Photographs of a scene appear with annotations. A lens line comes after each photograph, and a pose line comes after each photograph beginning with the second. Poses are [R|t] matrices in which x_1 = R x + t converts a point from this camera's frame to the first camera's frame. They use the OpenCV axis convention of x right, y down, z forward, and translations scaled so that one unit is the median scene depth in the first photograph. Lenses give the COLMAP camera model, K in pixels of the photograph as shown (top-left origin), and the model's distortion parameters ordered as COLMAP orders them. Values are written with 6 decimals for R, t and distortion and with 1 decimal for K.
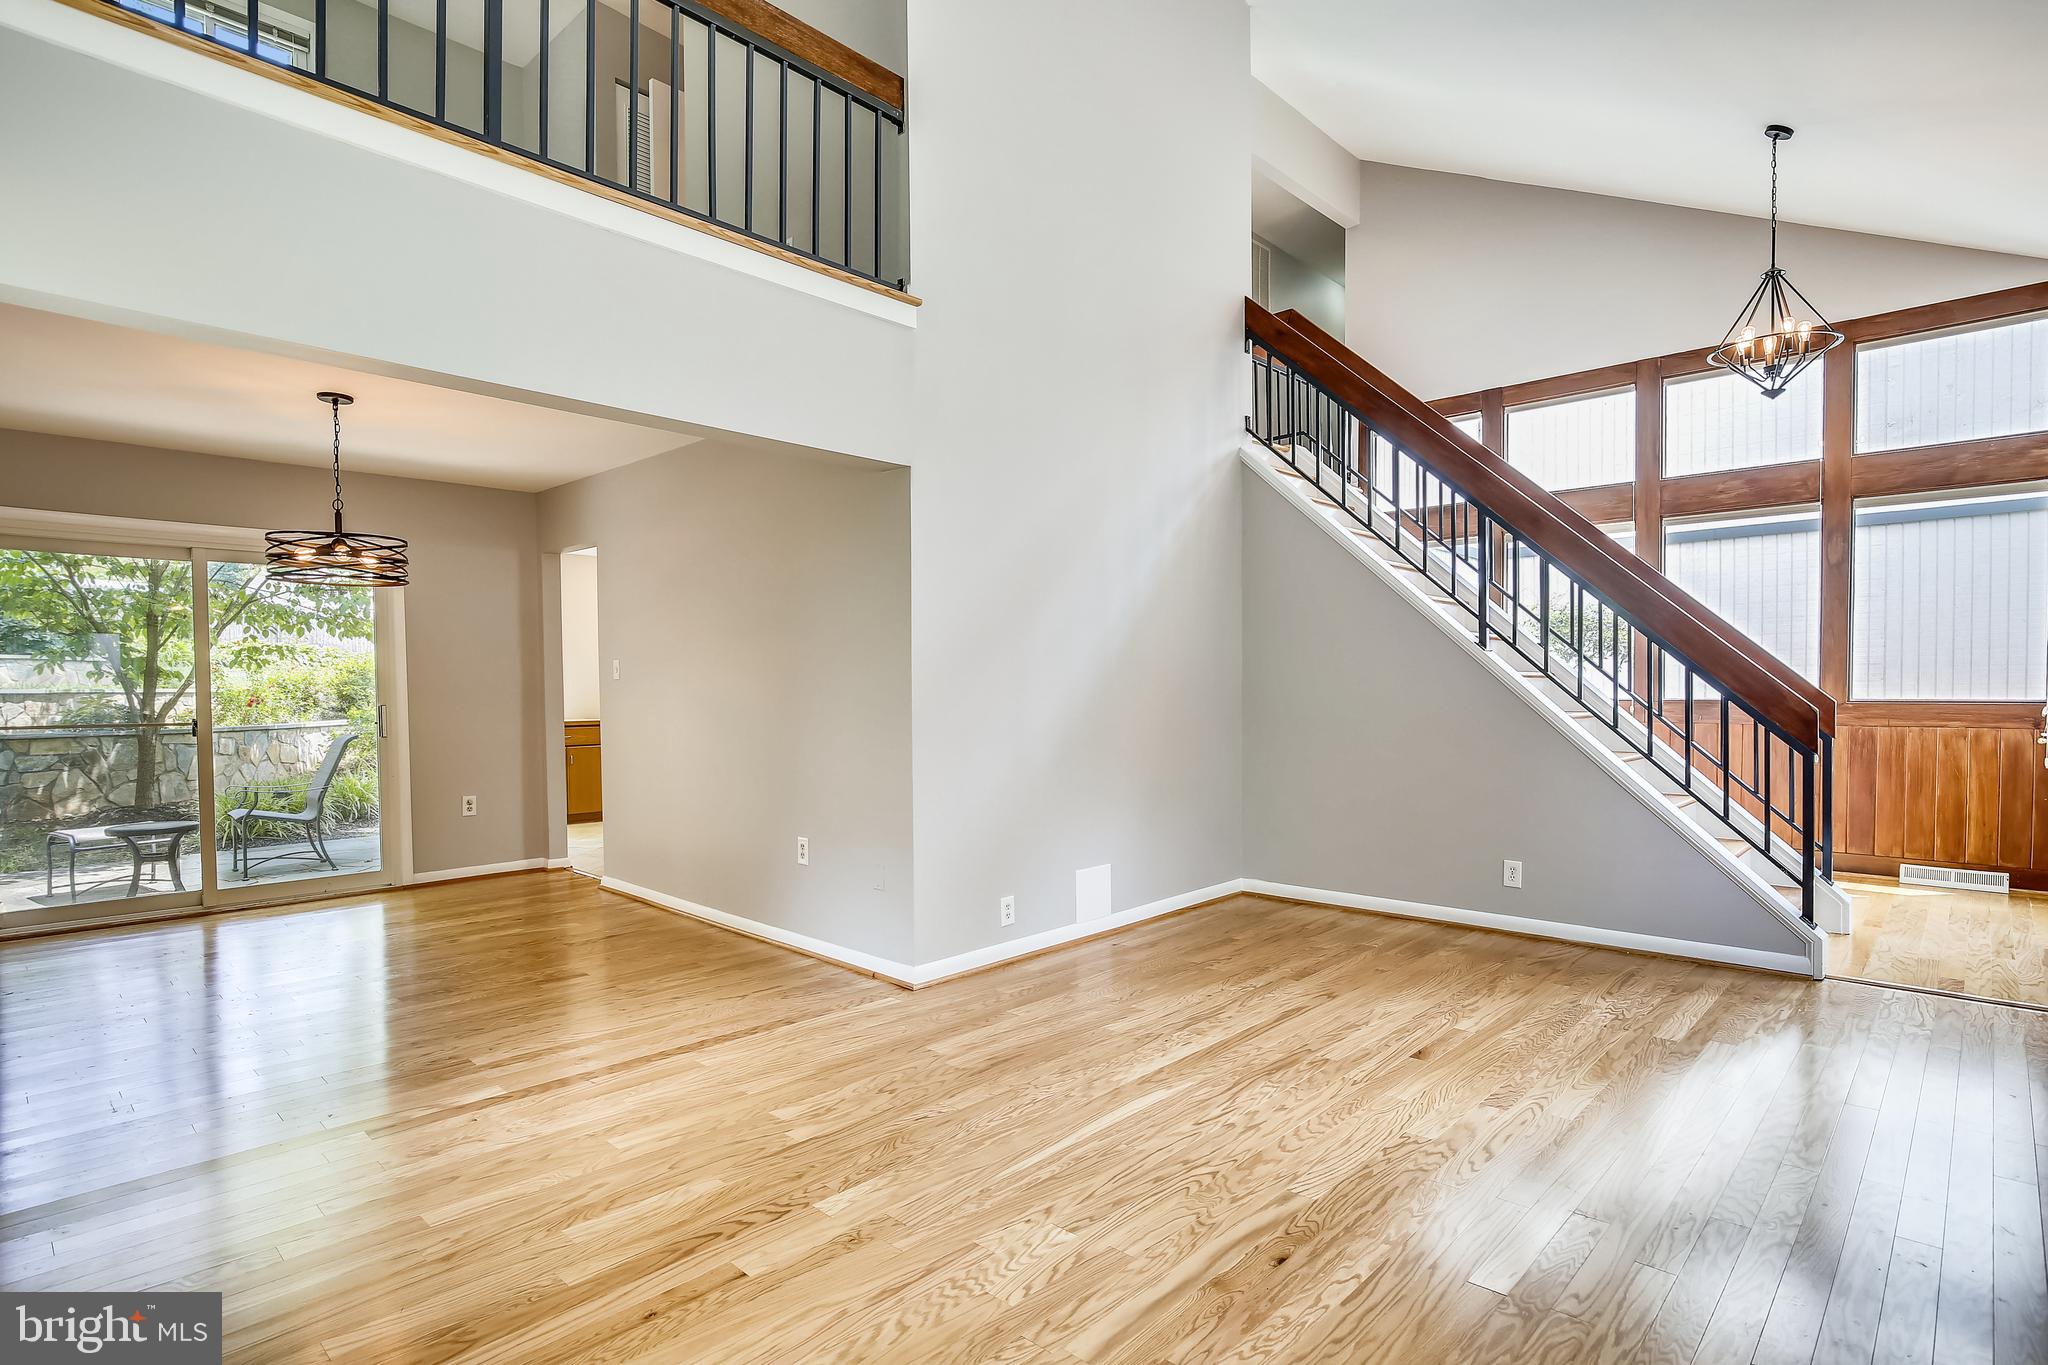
lens RADIAL K [[1018.1, 0, 1021.8], [0, 1018.1, 736.8], [0, 0, 1]] dist [-0.004177, -0.001078]
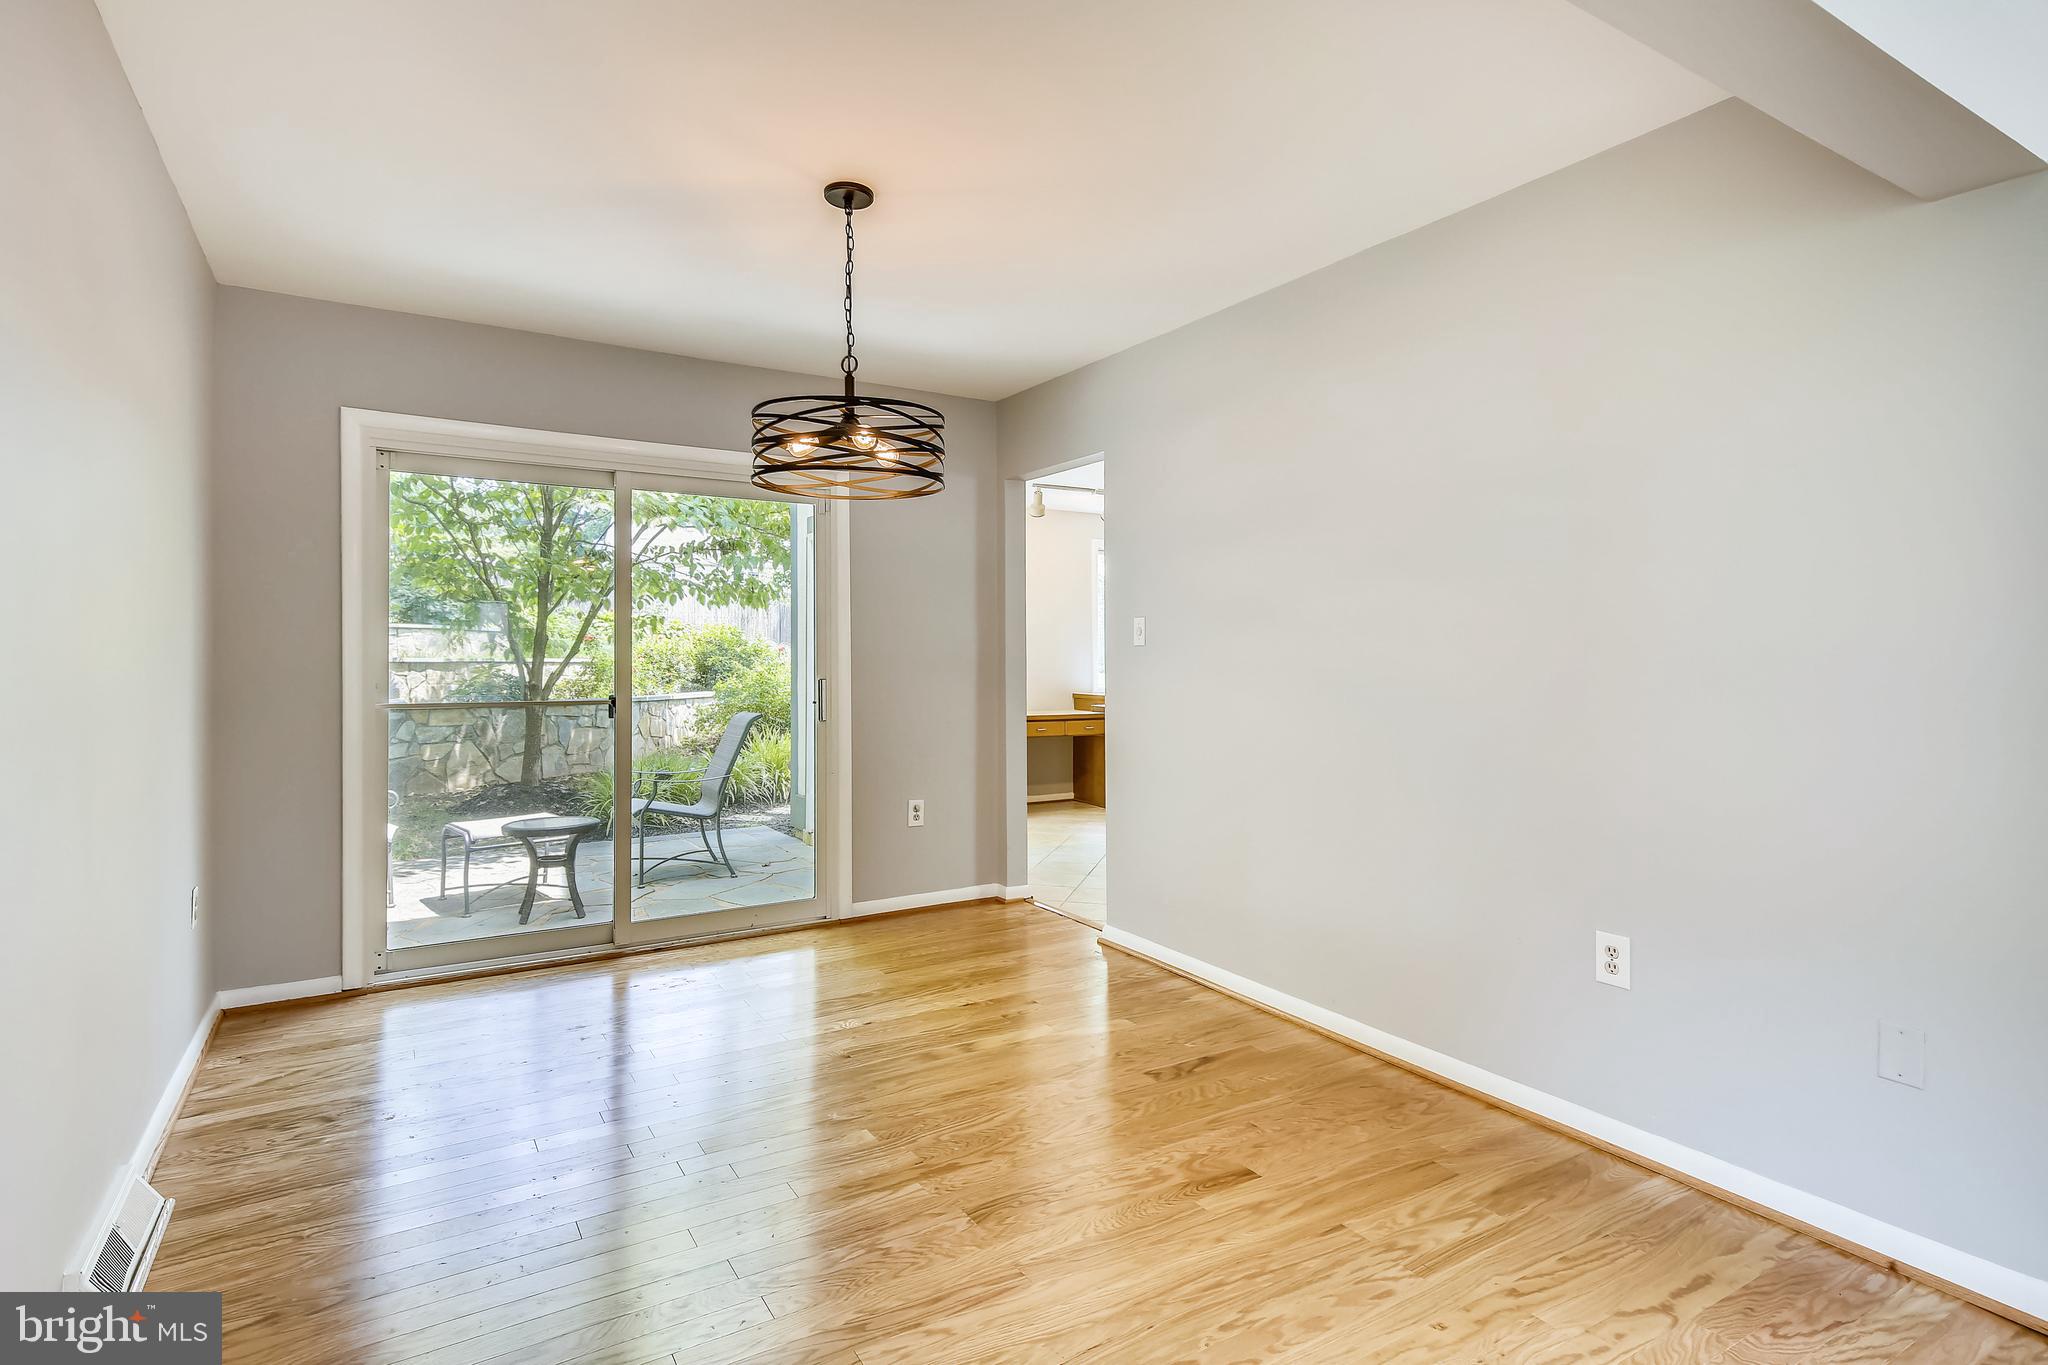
lens RADIAL K [[1026.5, 0, 1024.0], [0, 1026.5, 682.5], [0, 0, 1]] dist [0.032484, -0.000771]
pose [[0.967728, 0.010709, -0.251768, -0.237902], [-0.018169, 0.999462, -0.027324, -0.008451], [0.251339, 0.031016, 0.967402, 0.241688]]
